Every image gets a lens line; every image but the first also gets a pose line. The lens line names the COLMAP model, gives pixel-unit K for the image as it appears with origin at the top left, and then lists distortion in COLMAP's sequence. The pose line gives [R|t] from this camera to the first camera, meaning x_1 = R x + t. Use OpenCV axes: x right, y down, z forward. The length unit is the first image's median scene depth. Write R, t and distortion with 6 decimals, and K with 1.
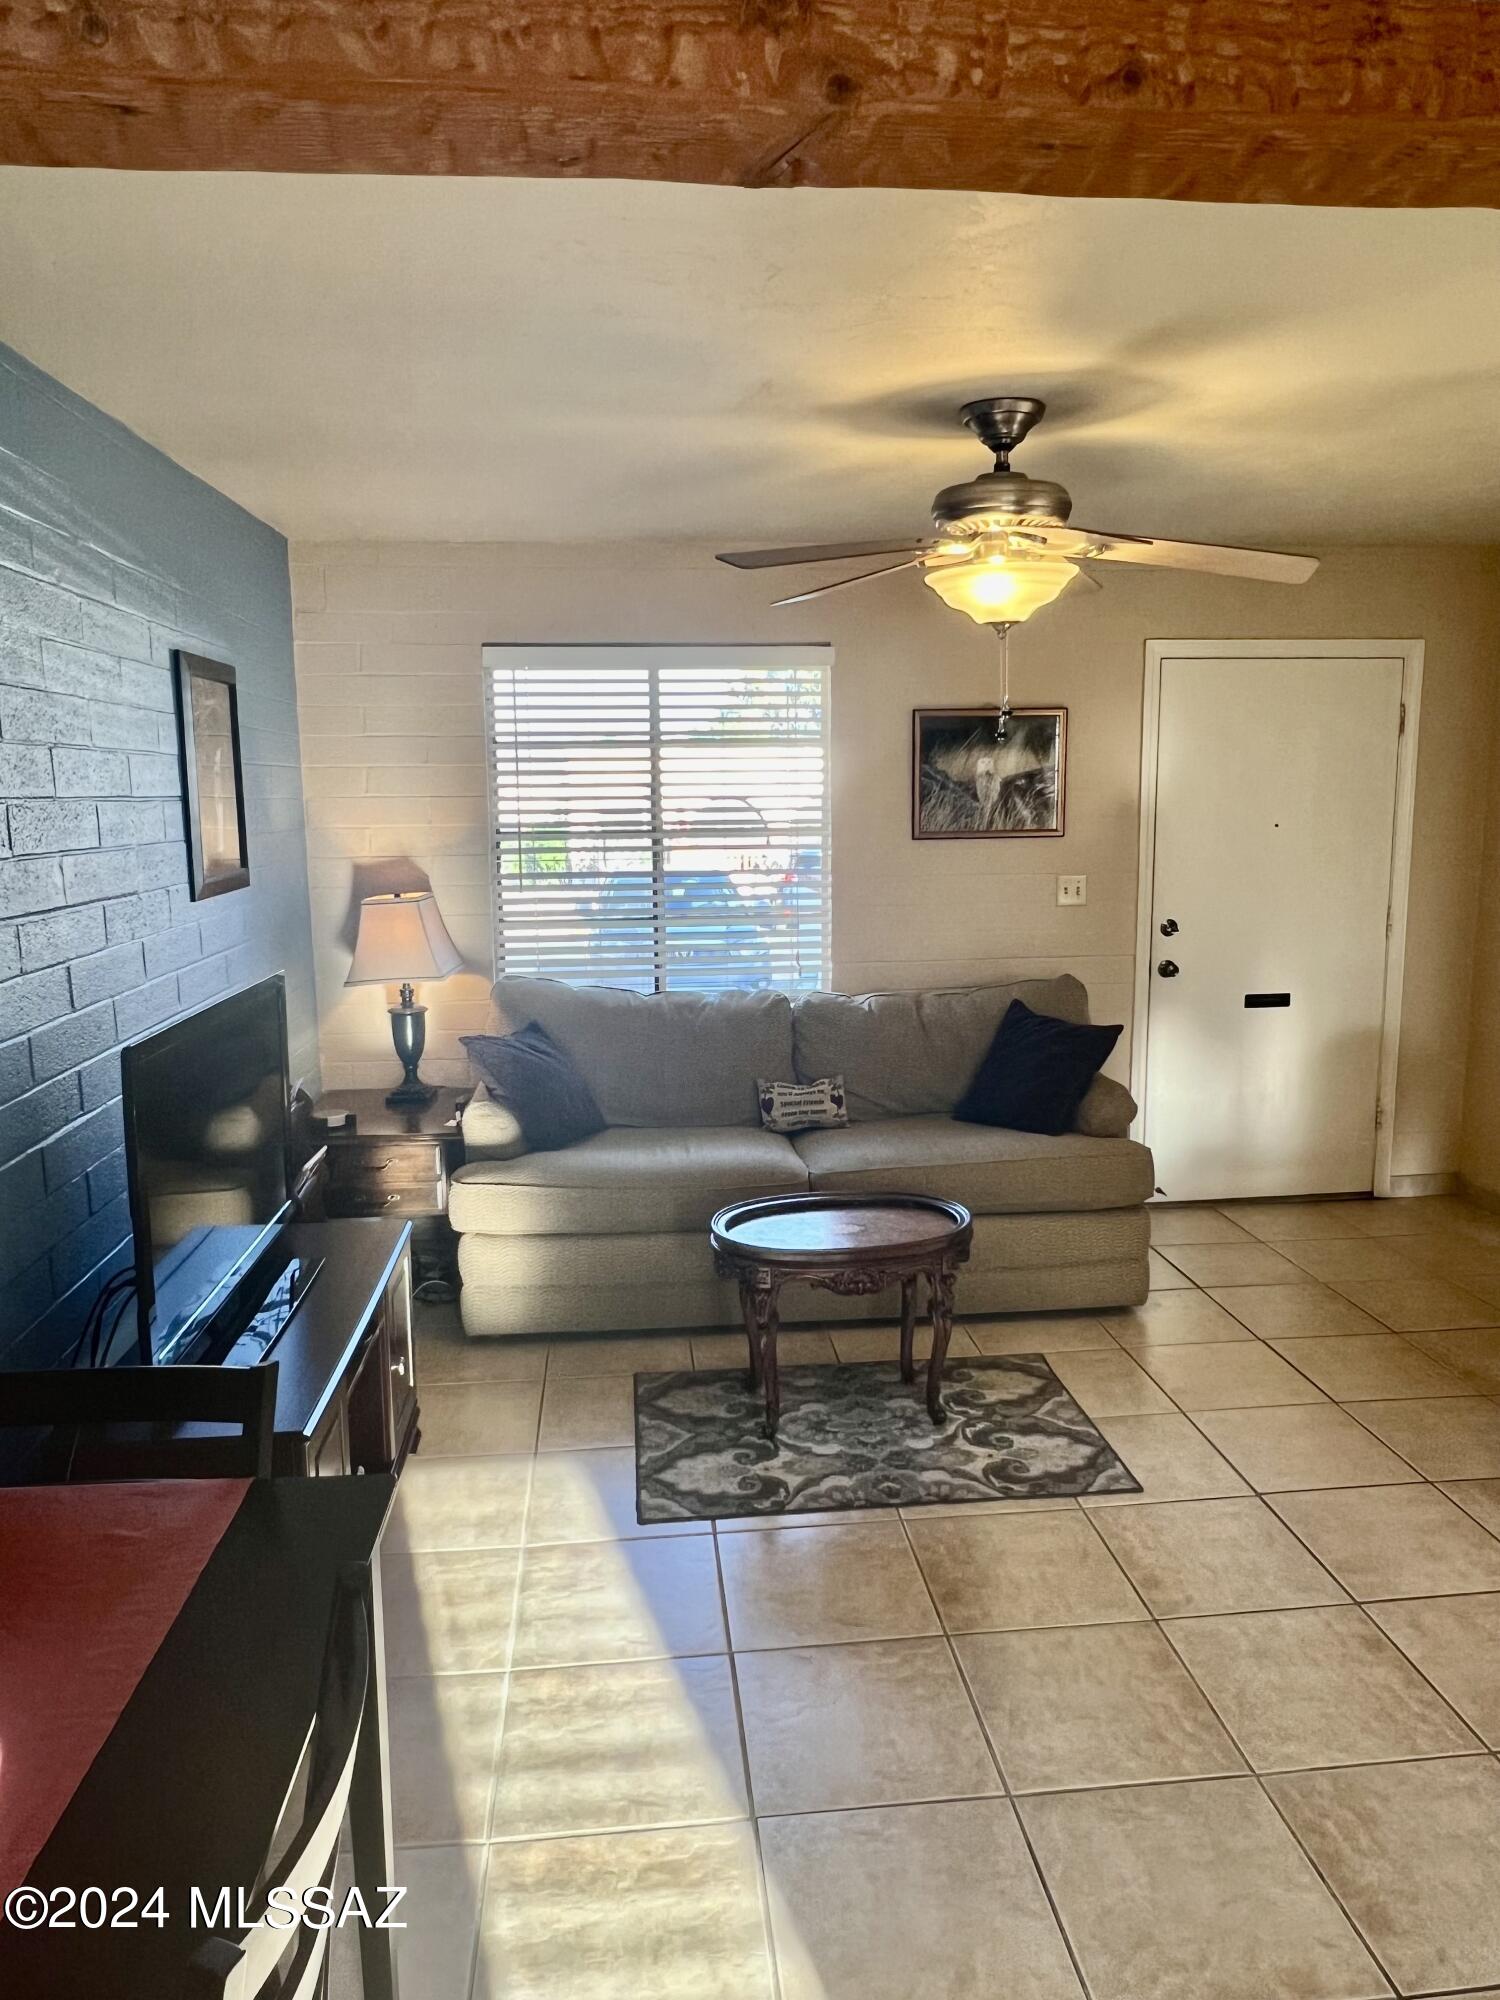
lens RADIAL K [[1321.6, 0, 759.7], [0, 1321.6, 993.5], [0, 0, 1]] dist [-0.001020, -0.000978]
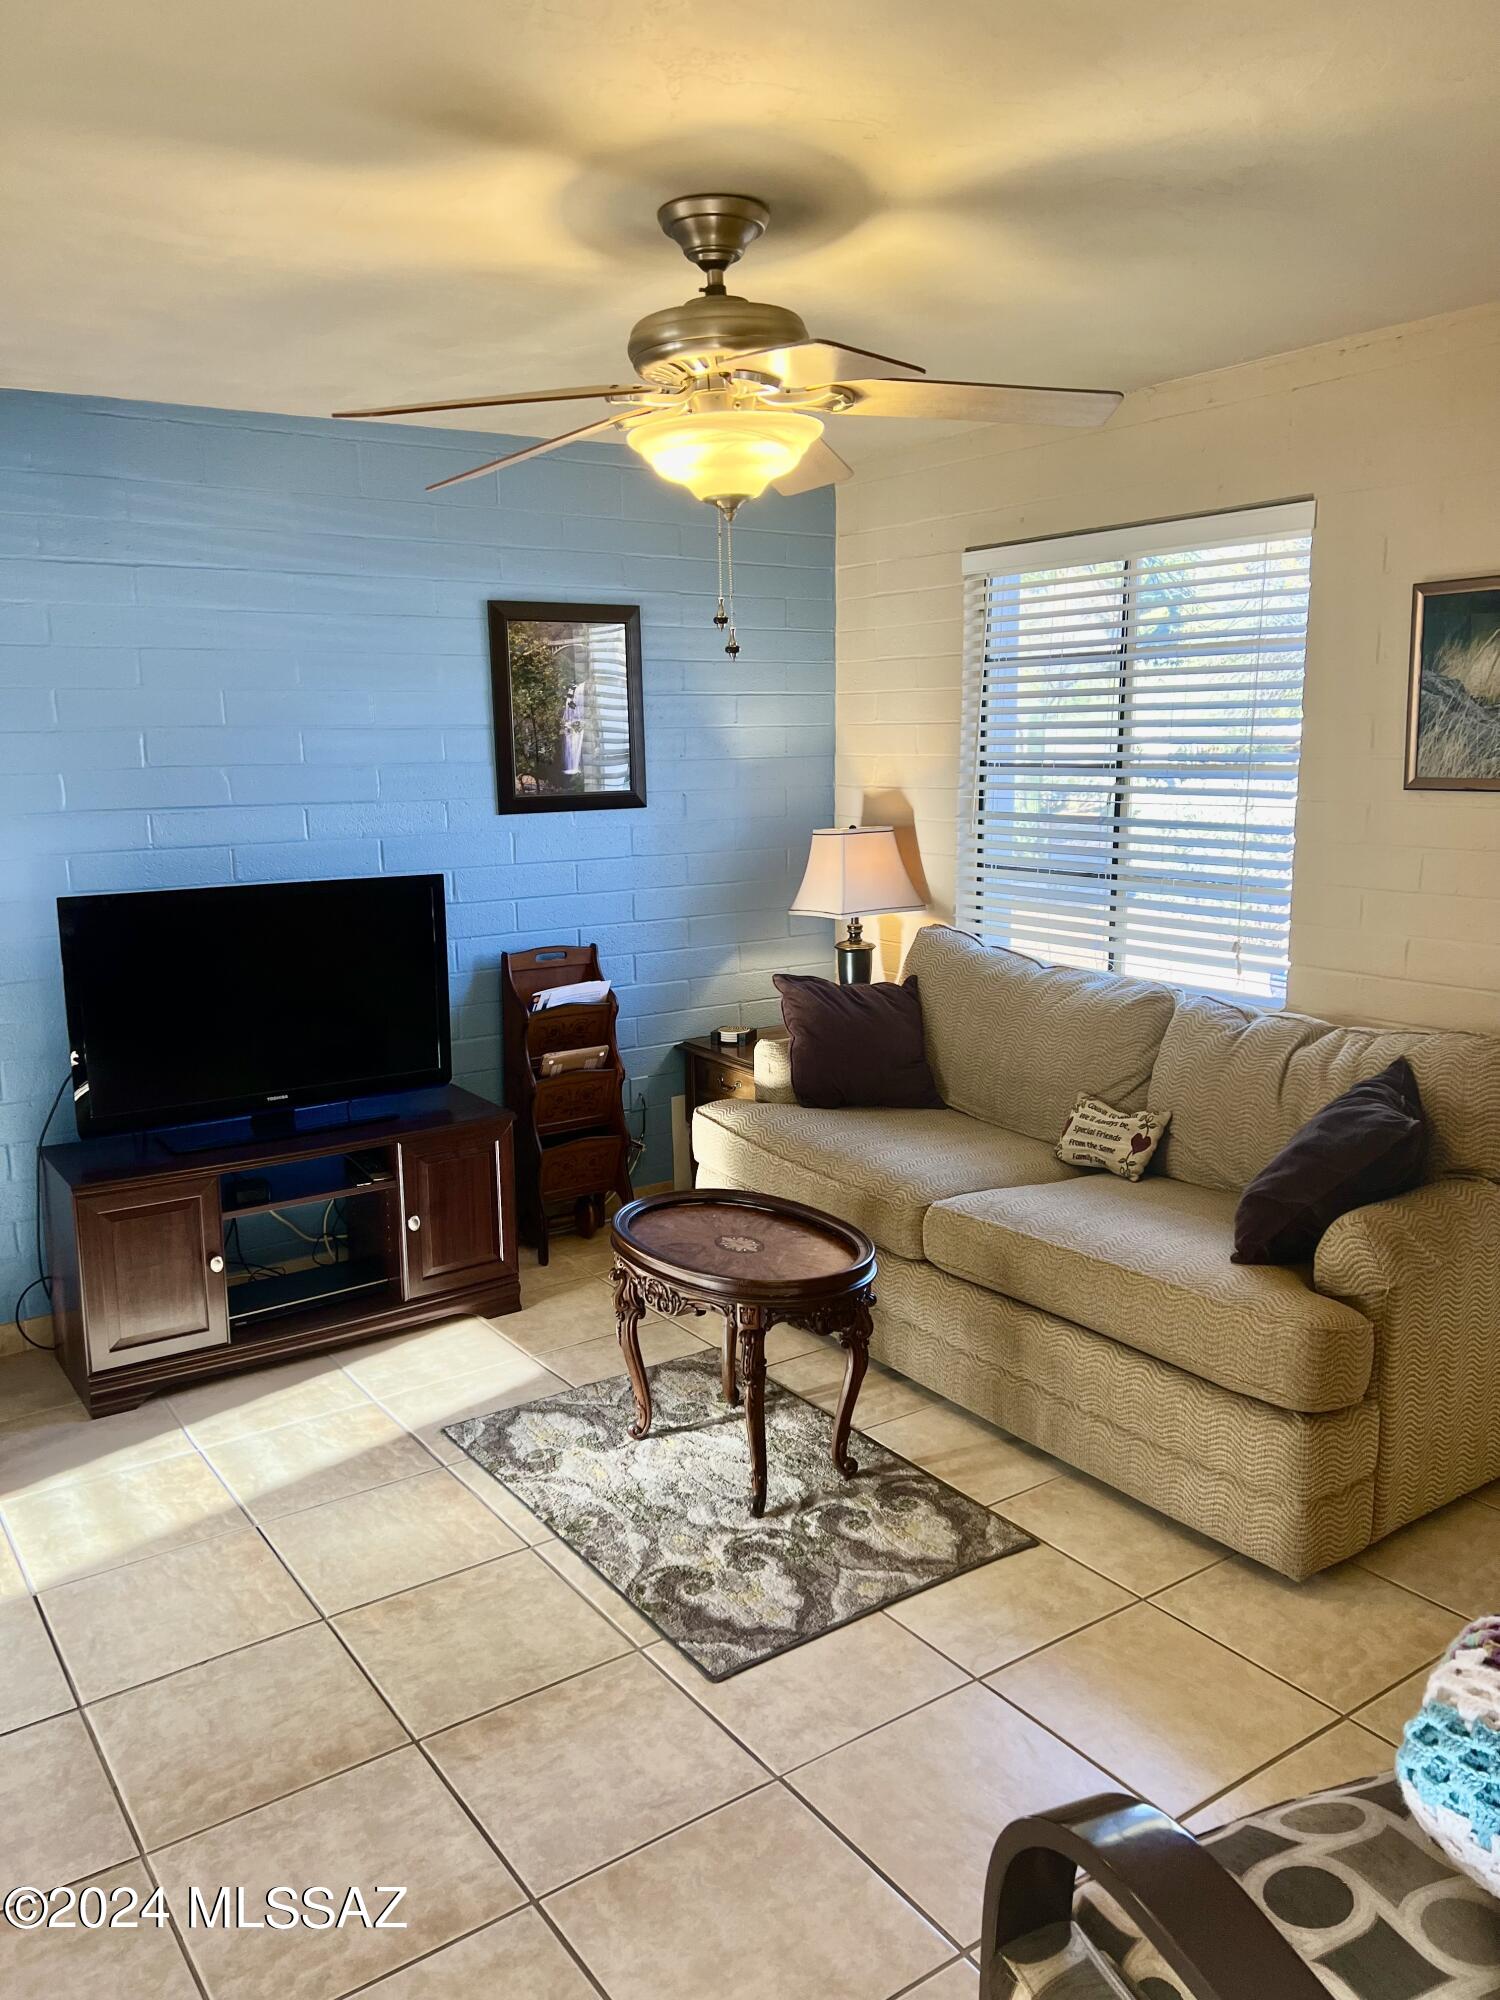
lens RADIAL K [[1503.4, 0, 762.9], [0, 1503.4, 989.2], [0, 0, 1]] dist [0.009787, -0.000983]
pose [[0.490787, 0.149423, -0.858371, 0.809835], [-0.125902, 0.987007, 0.099829, -0.072823], [0.862135, 0.059076, 0.503223, 0.493590]]
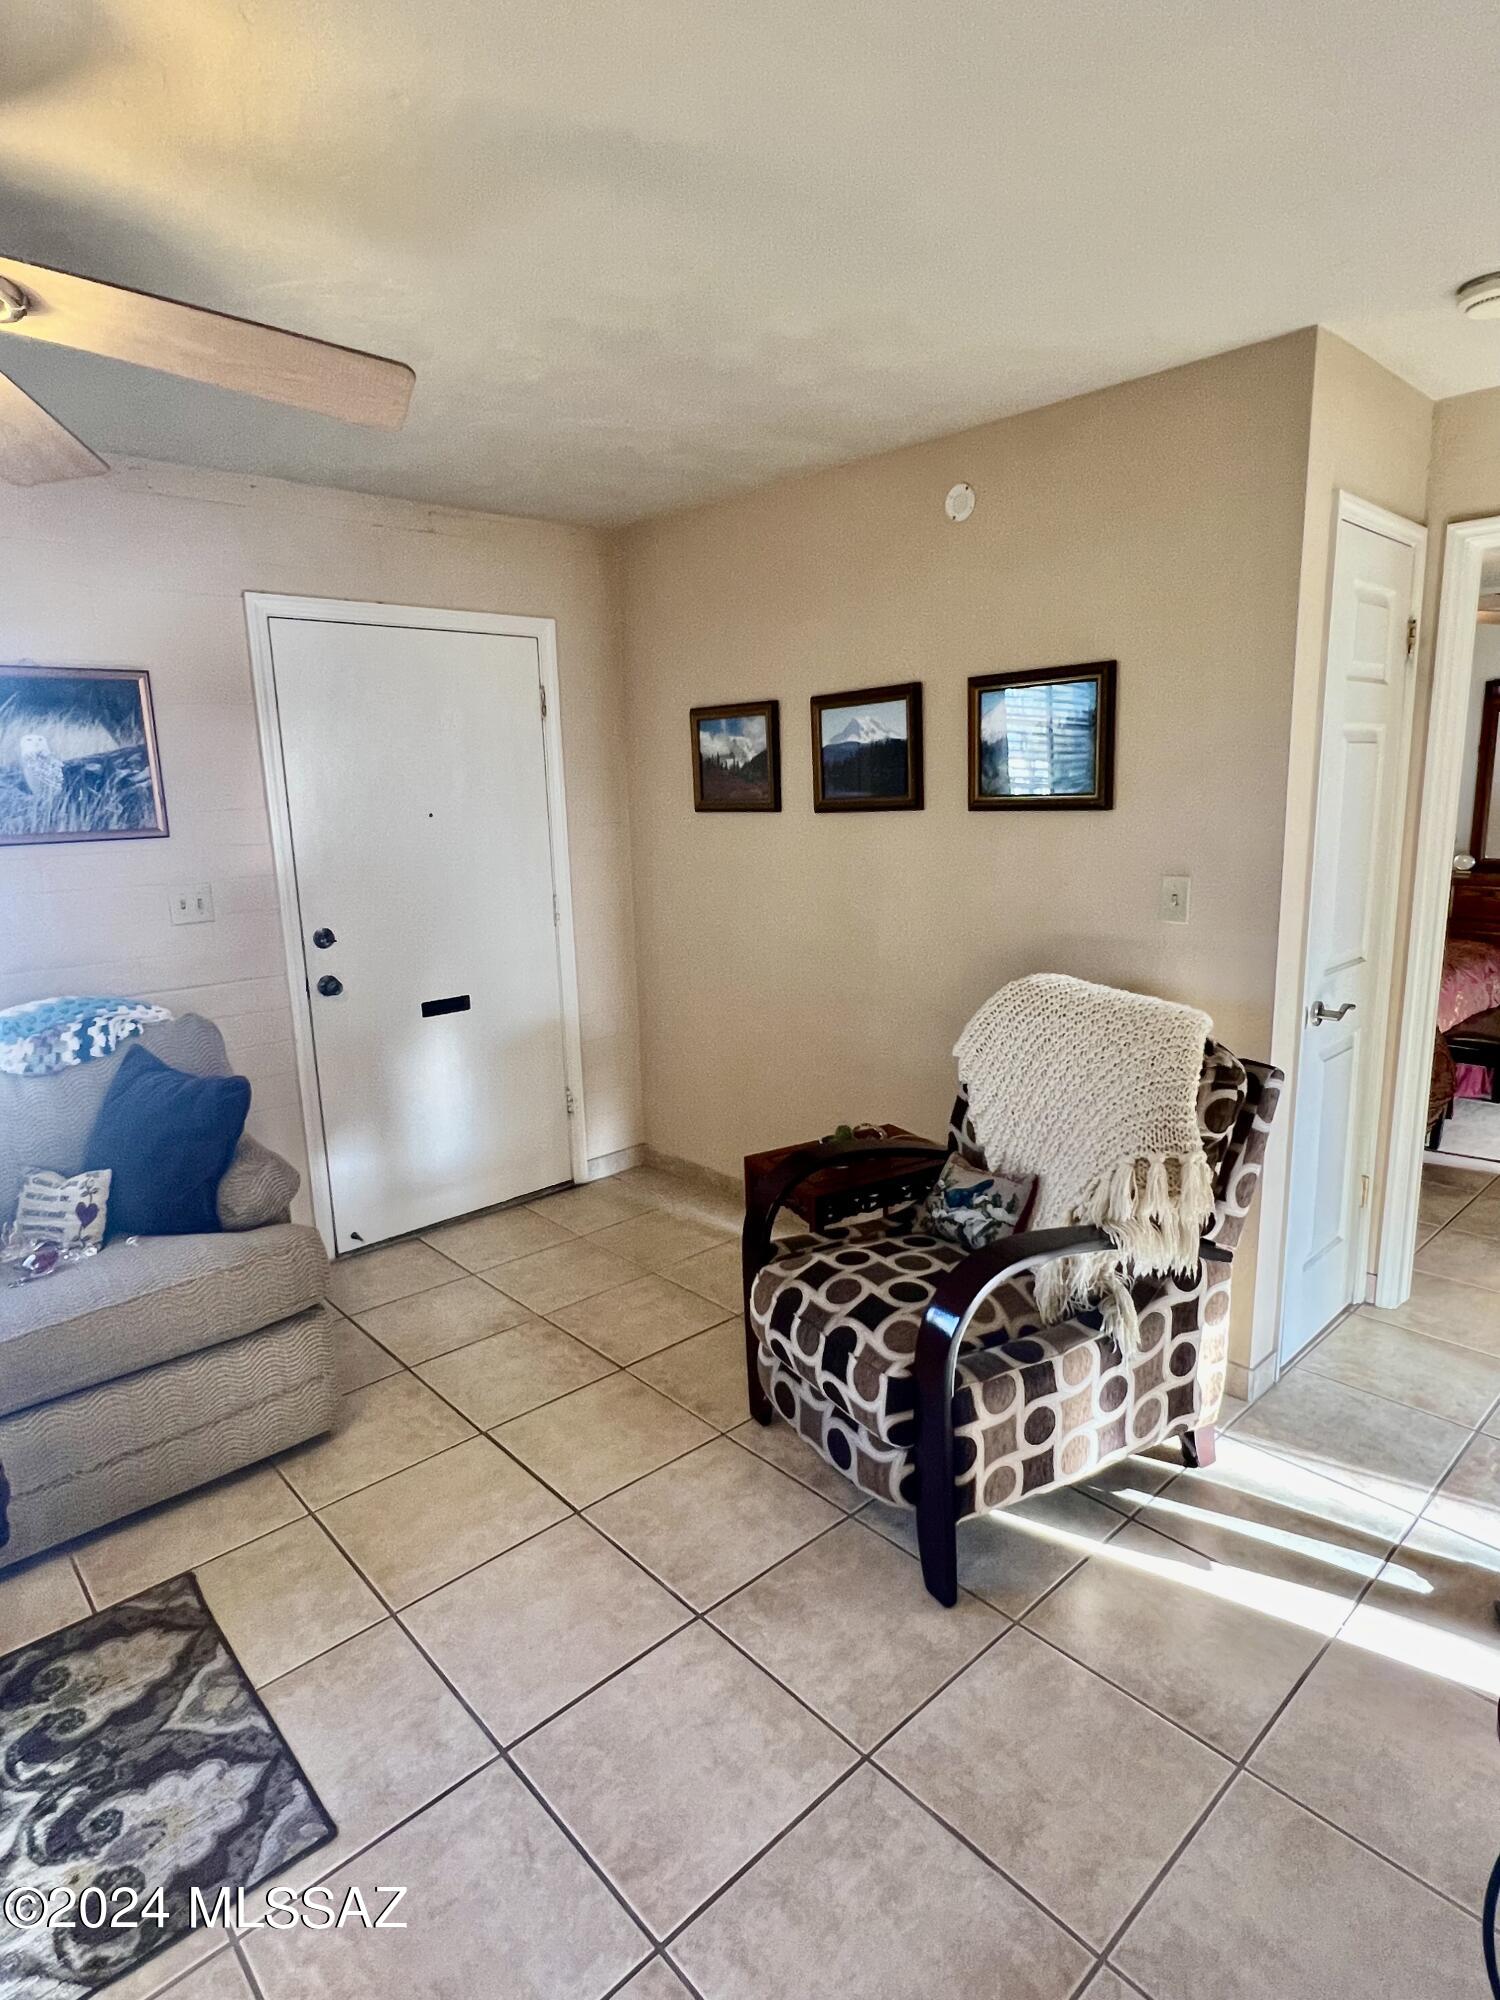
lens RADIAL K [[1067.7, 0, 750.0], [0, 1067.7, 1000.0], [0, 0, 1]] dist [-0.003091, -0.001028]
pose [[0.802343, -0.129138, 0.582726, 0.169679], [0.108785, 0.991600, 0.069966, -0.039447], [-0.586866, 0.007255, 0.809651, 0.382013]]
